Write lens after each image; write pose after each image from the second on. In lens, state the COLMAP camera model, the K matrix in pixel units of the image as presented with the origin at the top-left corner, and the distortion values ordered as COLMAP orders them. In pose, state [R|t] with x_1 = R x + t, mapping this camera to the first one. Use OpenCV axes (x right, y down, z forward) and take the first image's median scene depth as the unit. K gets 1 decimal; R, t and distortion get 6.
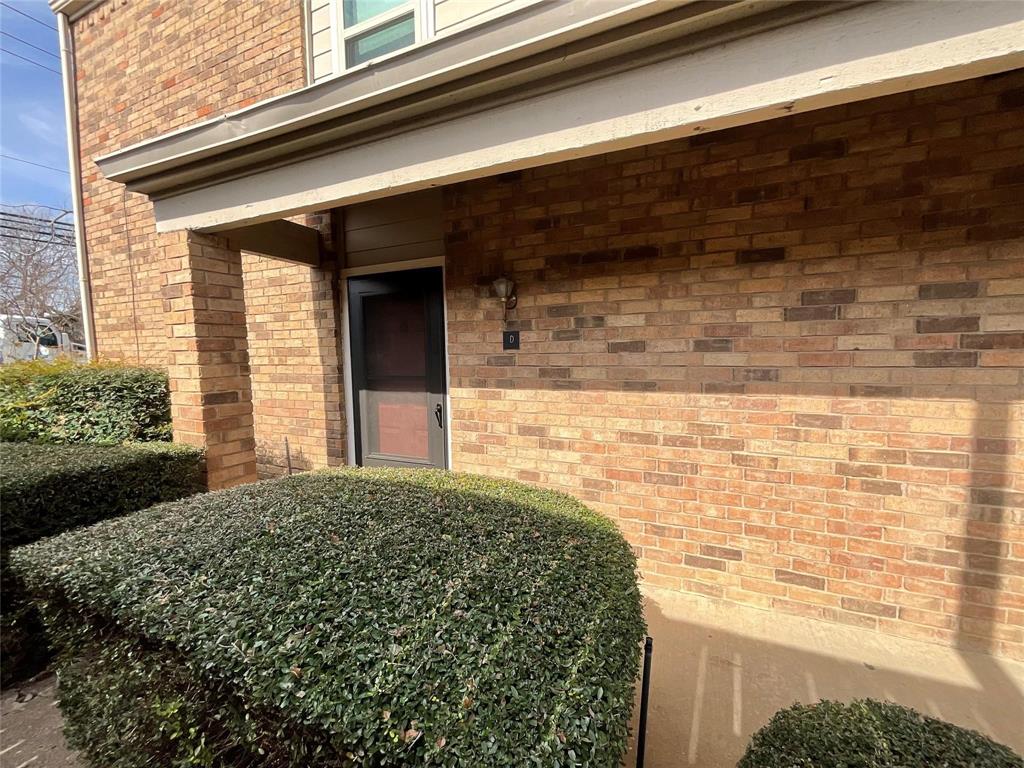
lens RADIAL K [[415.6, 0, 514.0], [0, 415.6, 383.5], [0, 0, 1]] dist [0.000330, -0.000797]
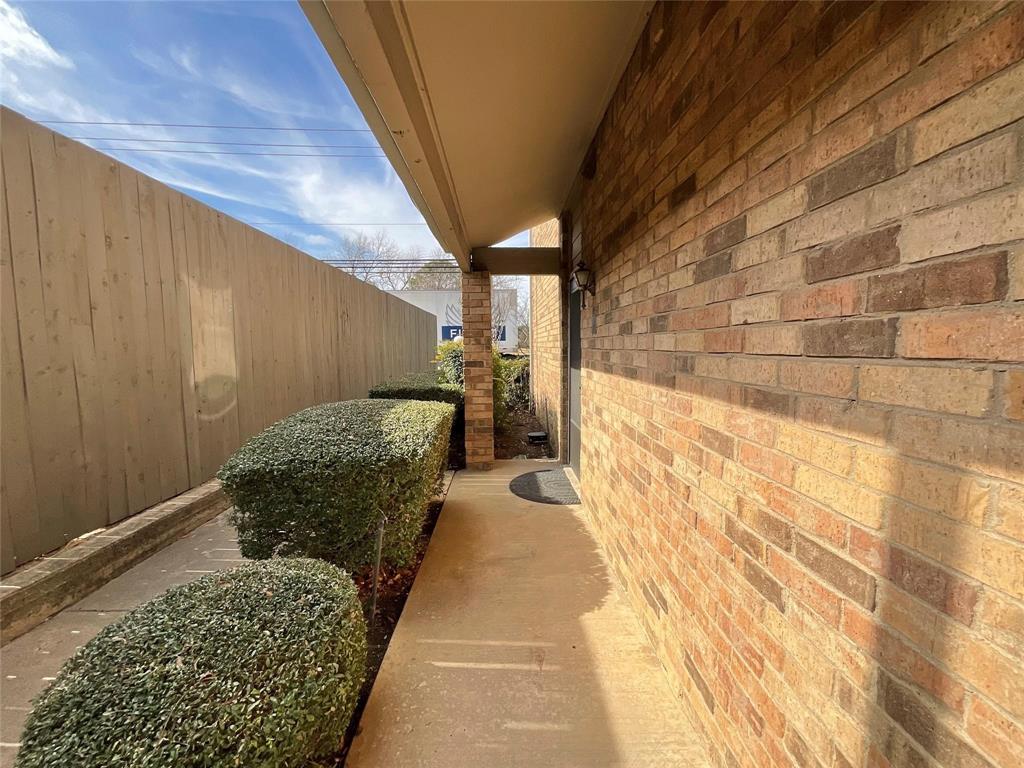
lens RADIAL K [[415.6, 0, 515.8], [0, 415.6, 382.9], [0, 0, 1]] dist [0.000330, -0.000797]
pose [[0.439016, 0.088733, -0.894087, 1.242971], [-0.063356, 0.995692, 0.067707, -0.020444], [0.896243, 0.026921, 0.442746, 0.492454]]
